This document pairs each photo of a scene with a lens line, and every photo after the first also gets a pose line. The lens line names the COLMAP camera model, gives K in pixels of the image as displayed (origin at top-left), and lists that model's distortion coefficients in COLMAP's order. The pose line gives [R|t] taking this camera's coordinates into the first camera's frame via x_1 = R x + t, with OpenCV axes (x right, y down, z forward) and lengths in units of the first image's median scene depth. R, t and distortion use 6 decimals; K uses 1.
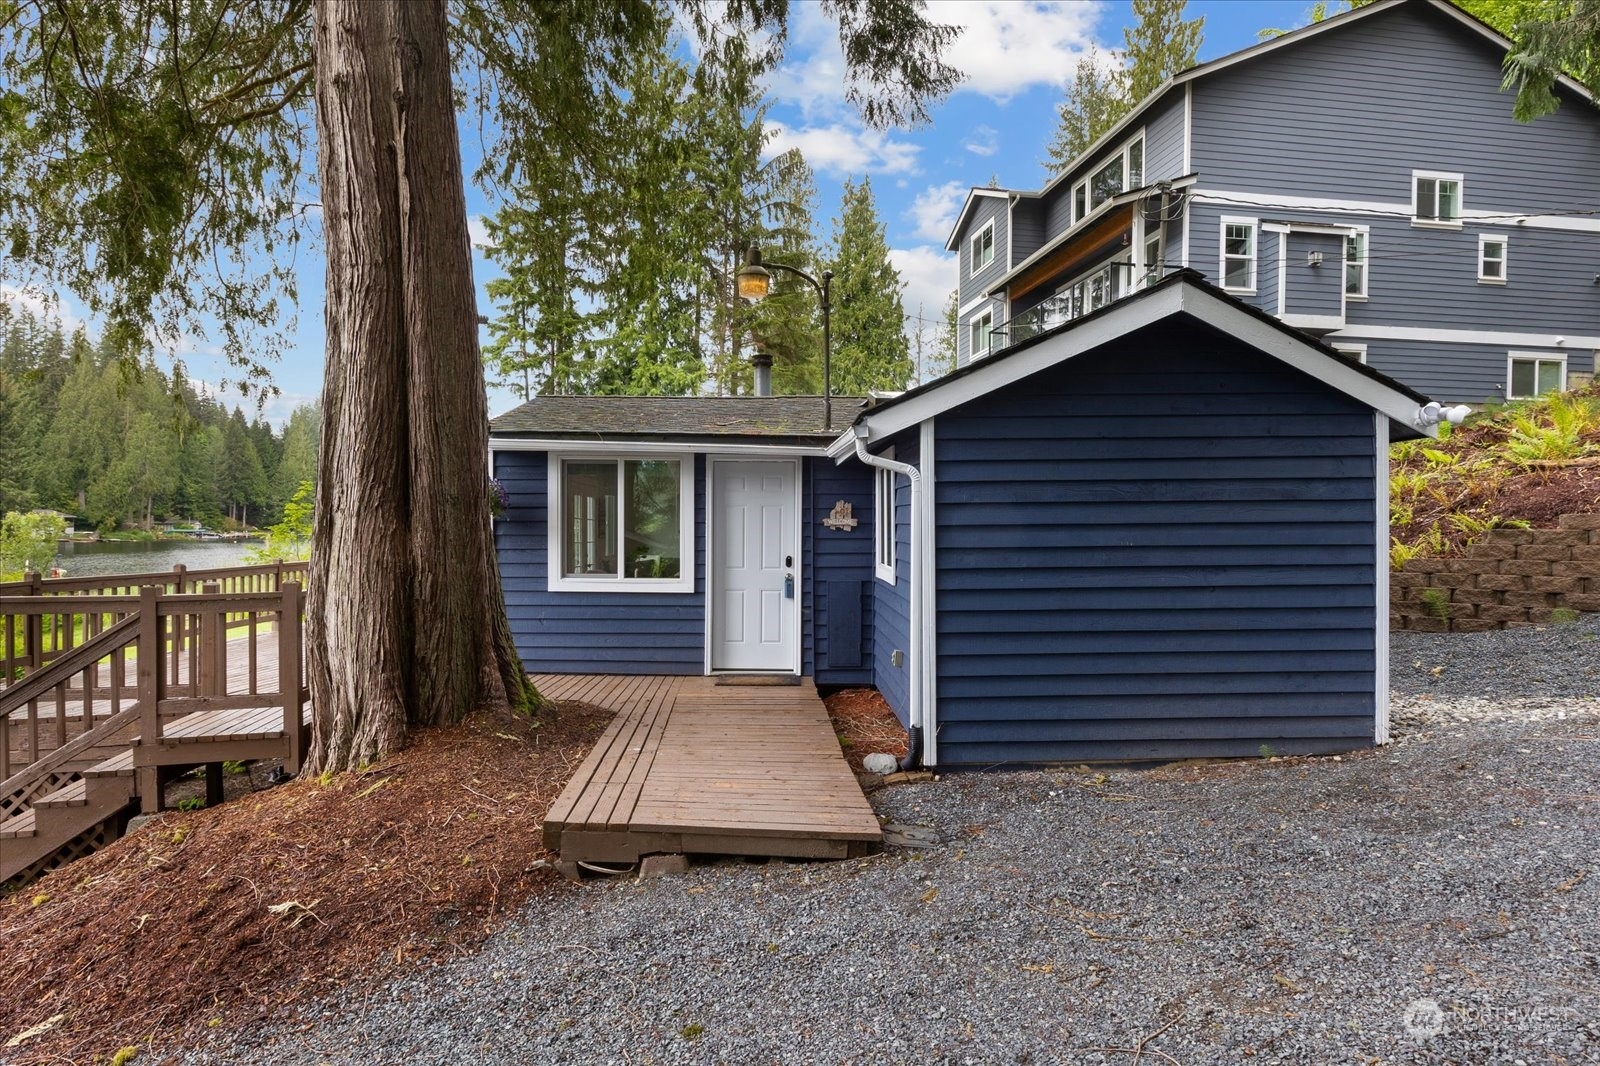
lens RADIAL K [[834.3, 0, 776.4], [0, 834.3, 538.0], [0, 0, 1]] dist [0.003853, -0.003253]
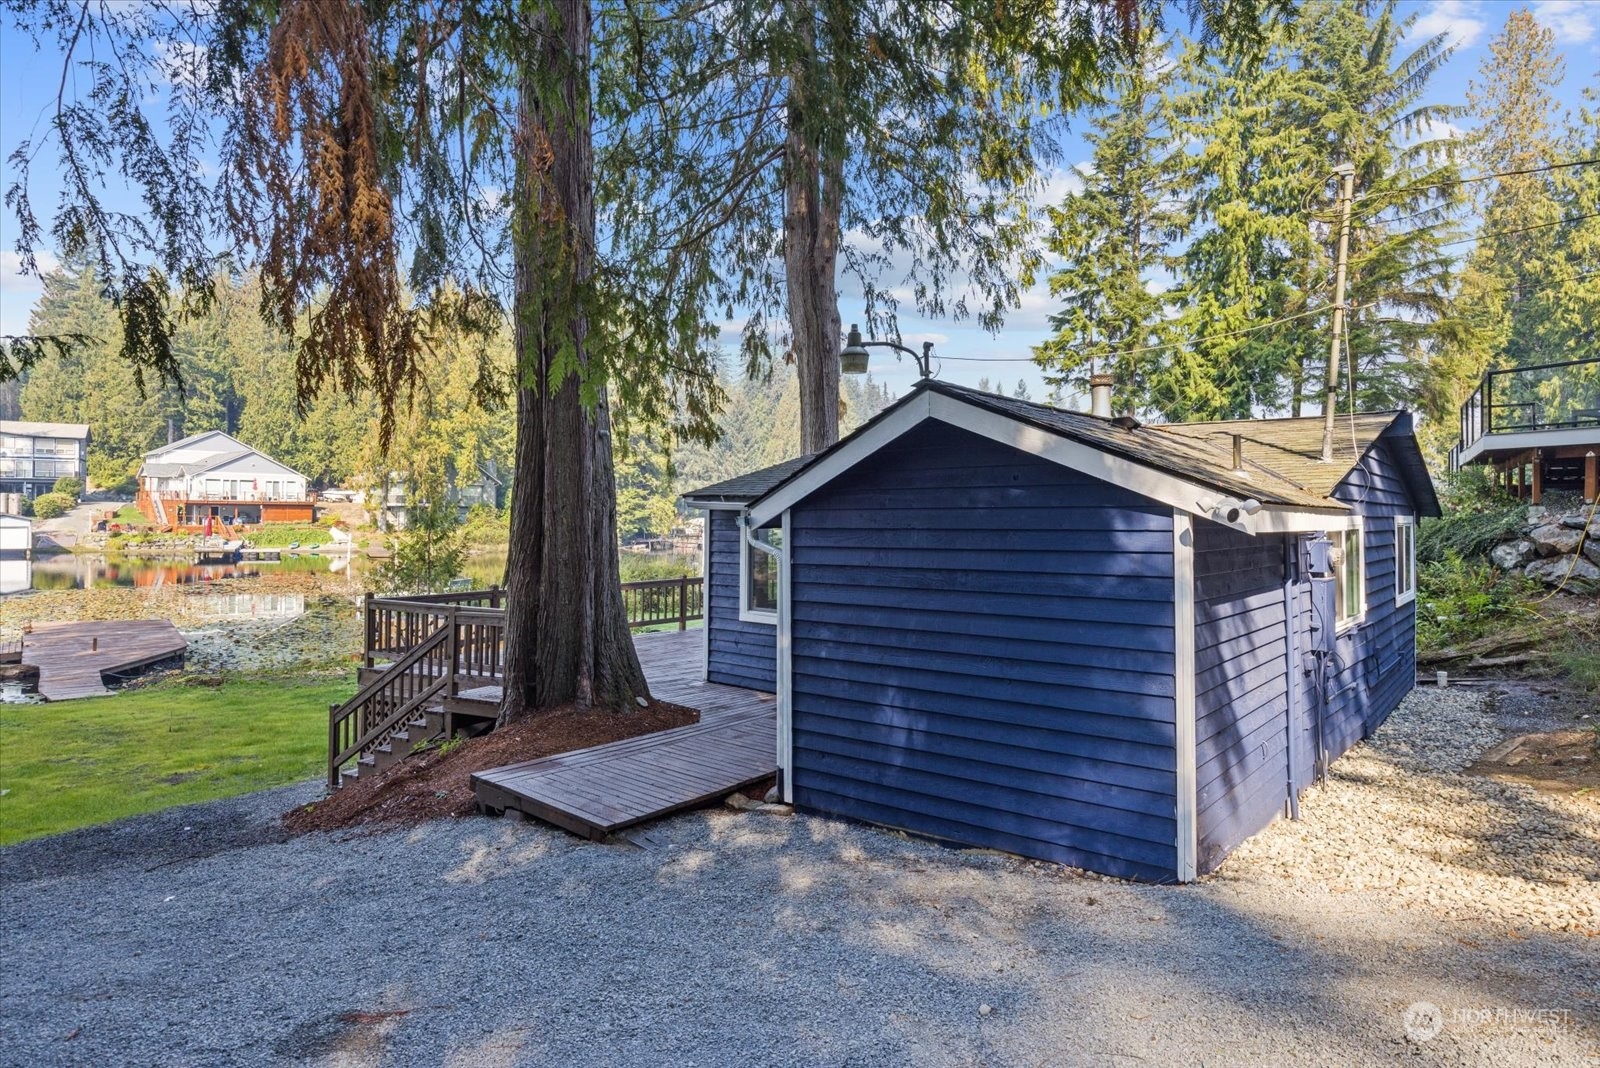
lens RADIAL K [[911.3, 0, 795.2], [0, 911.3, 522.9], [0, 0, 1]] dist [-0.003741, -0.001775]
pose [[0.780792, 0.007402, -0.624747, 0.949588], [-0.015568, 0.999850, -0.007610, -0.109562], [0.624597, 0.015668, 0.780790, -0.007596]]
